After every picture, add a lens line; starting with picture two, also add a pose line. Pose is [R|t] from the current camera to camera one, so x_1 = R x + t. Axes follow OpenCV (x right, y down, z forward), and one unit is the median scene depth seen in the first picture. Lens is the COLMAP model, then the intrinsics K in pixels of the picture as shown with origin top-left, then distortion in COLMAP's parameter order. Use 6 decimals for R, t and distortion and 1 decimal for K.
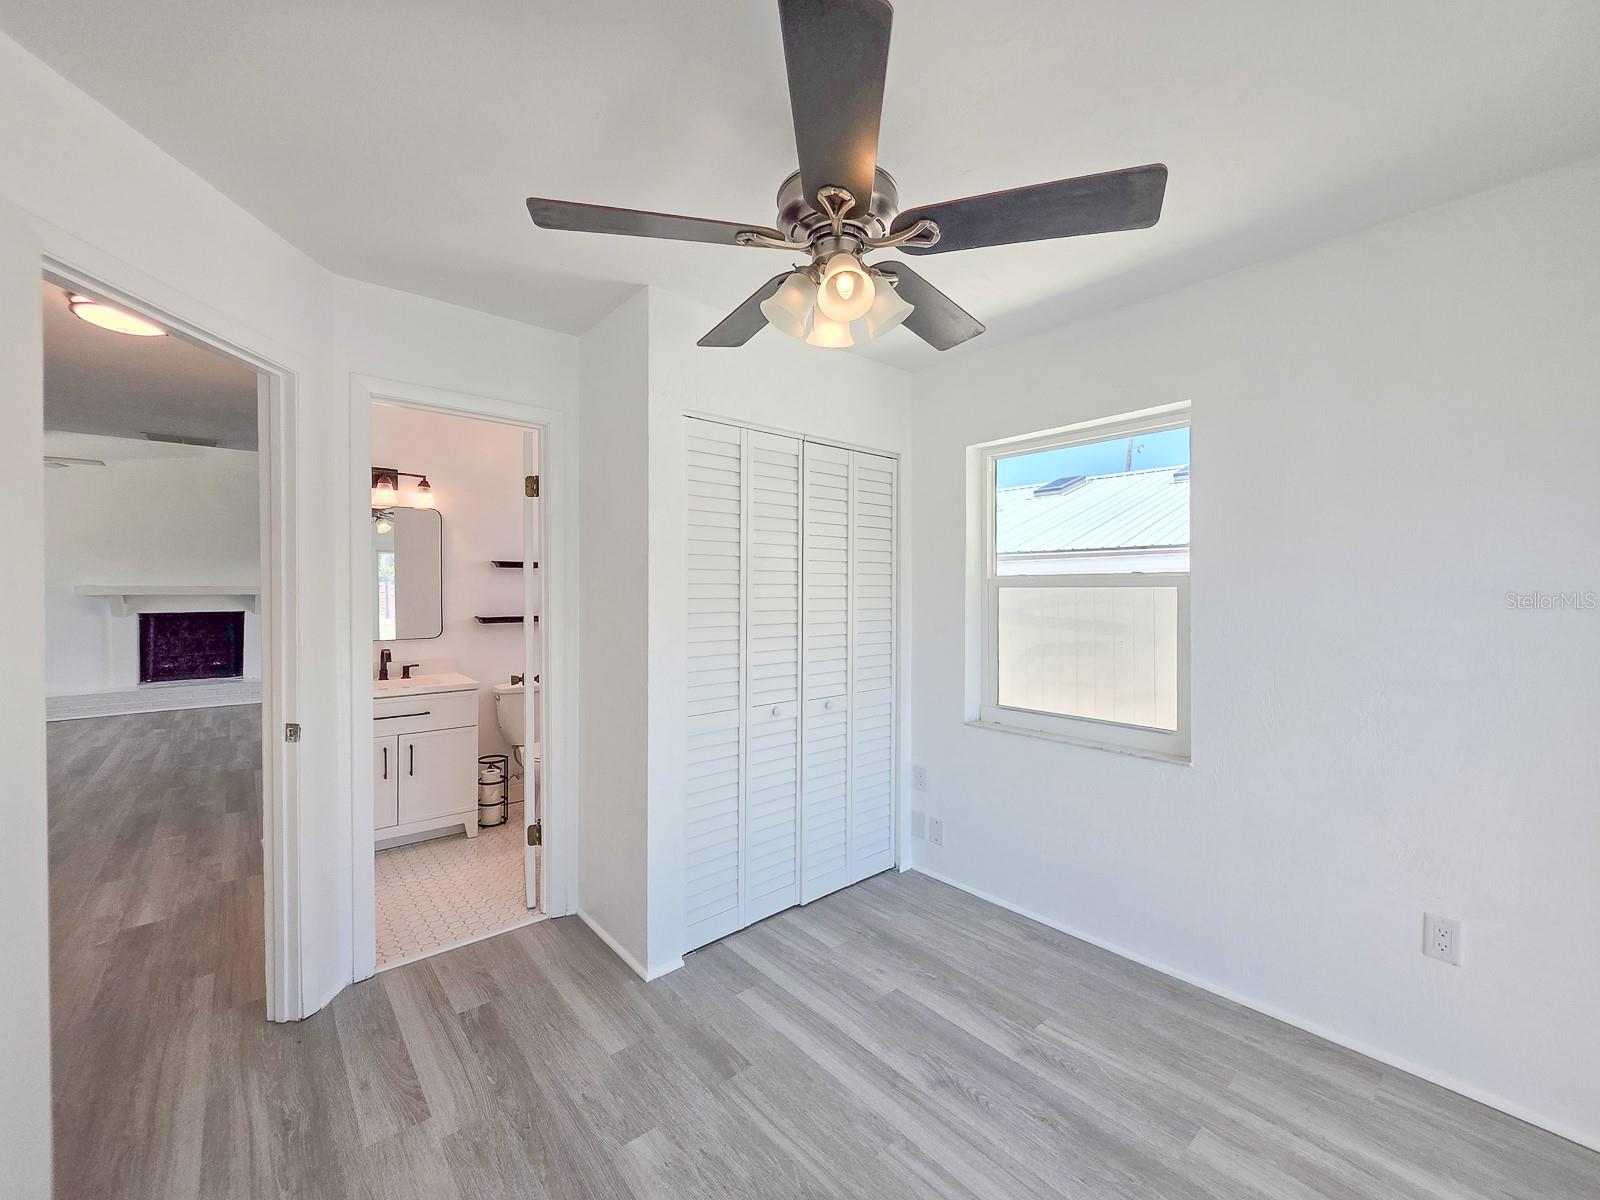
lens RADIAL K [[656.1, 0, 788.5], [0, 656.1, 596.5], [0, 0, 1]] dist [0.003645, -0.000193]
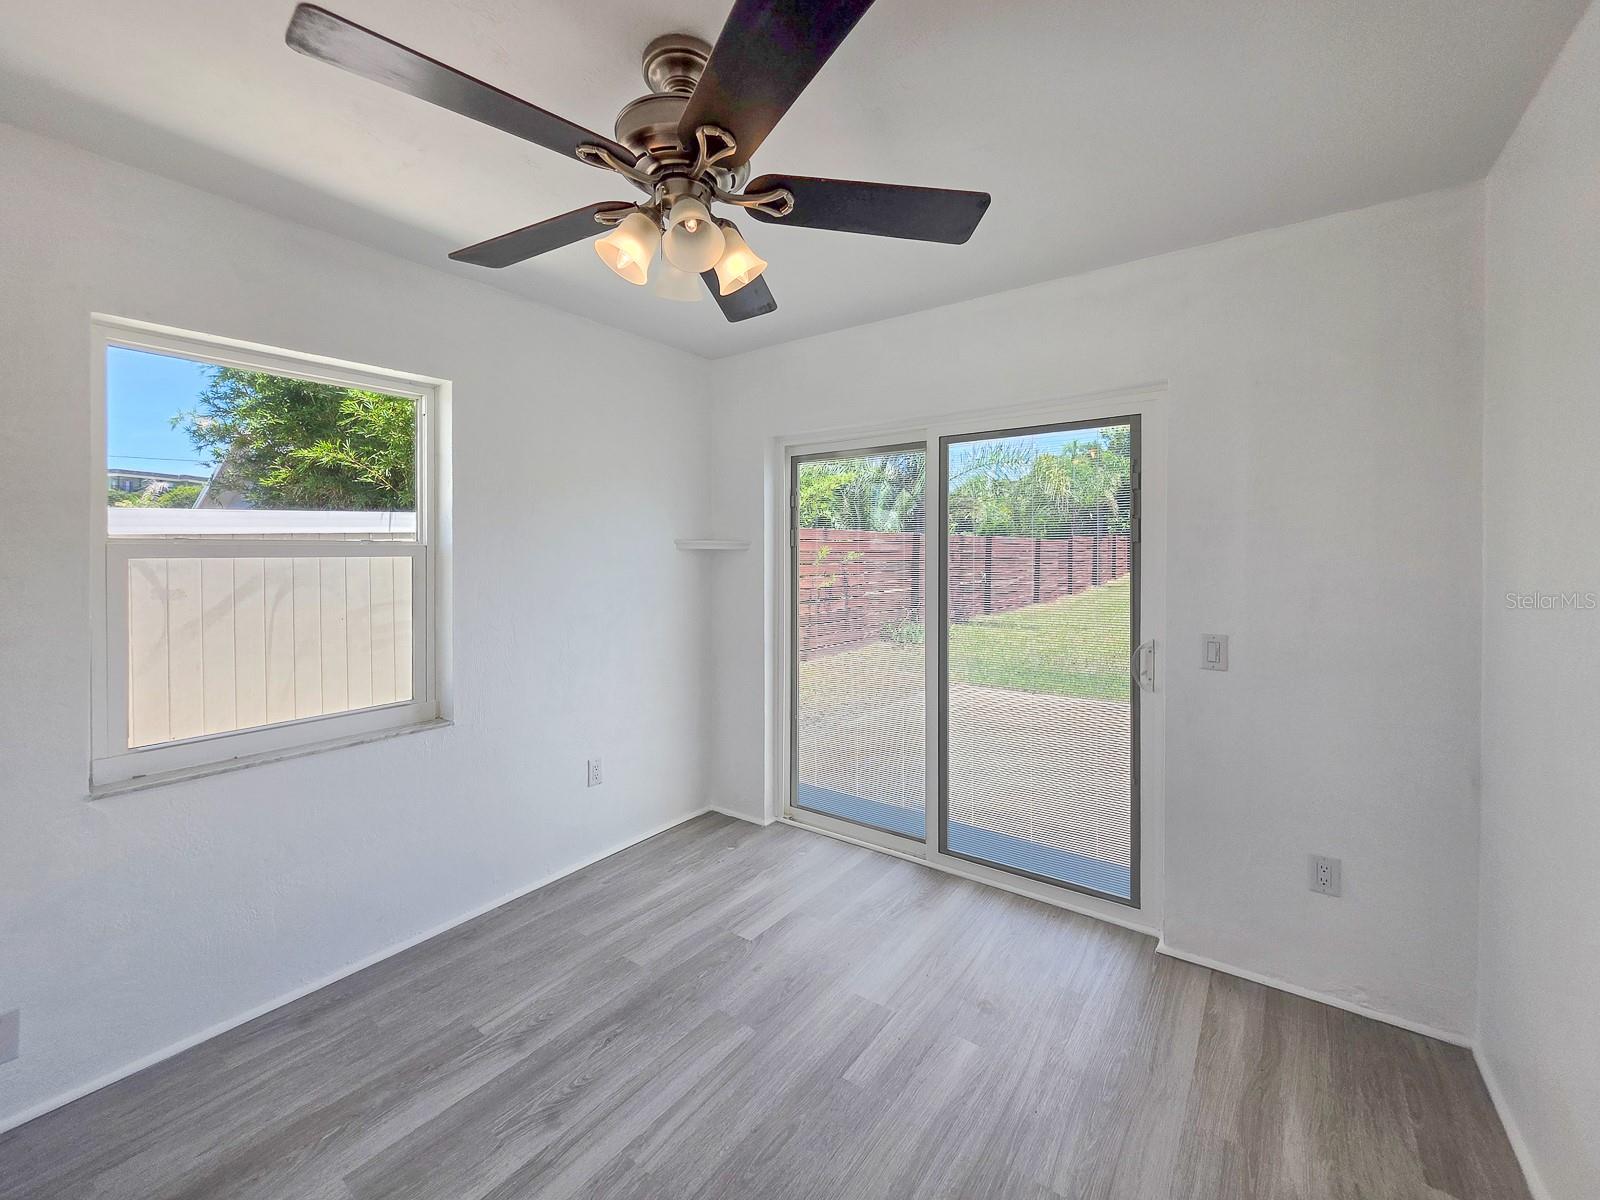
lens RADIAL K [[656.1, 0, 815.4], [0, 656.1, 557.5], [0, 0, 1]] dist [0.003645, -0.000193]
pose [[-0.251340, -0.005536, 0.967883, -0.684751], [0.008553, 0.999932, 0.007940, -0.017974], [-0.967861, 0.010274, -0.251275, 0.838525]]
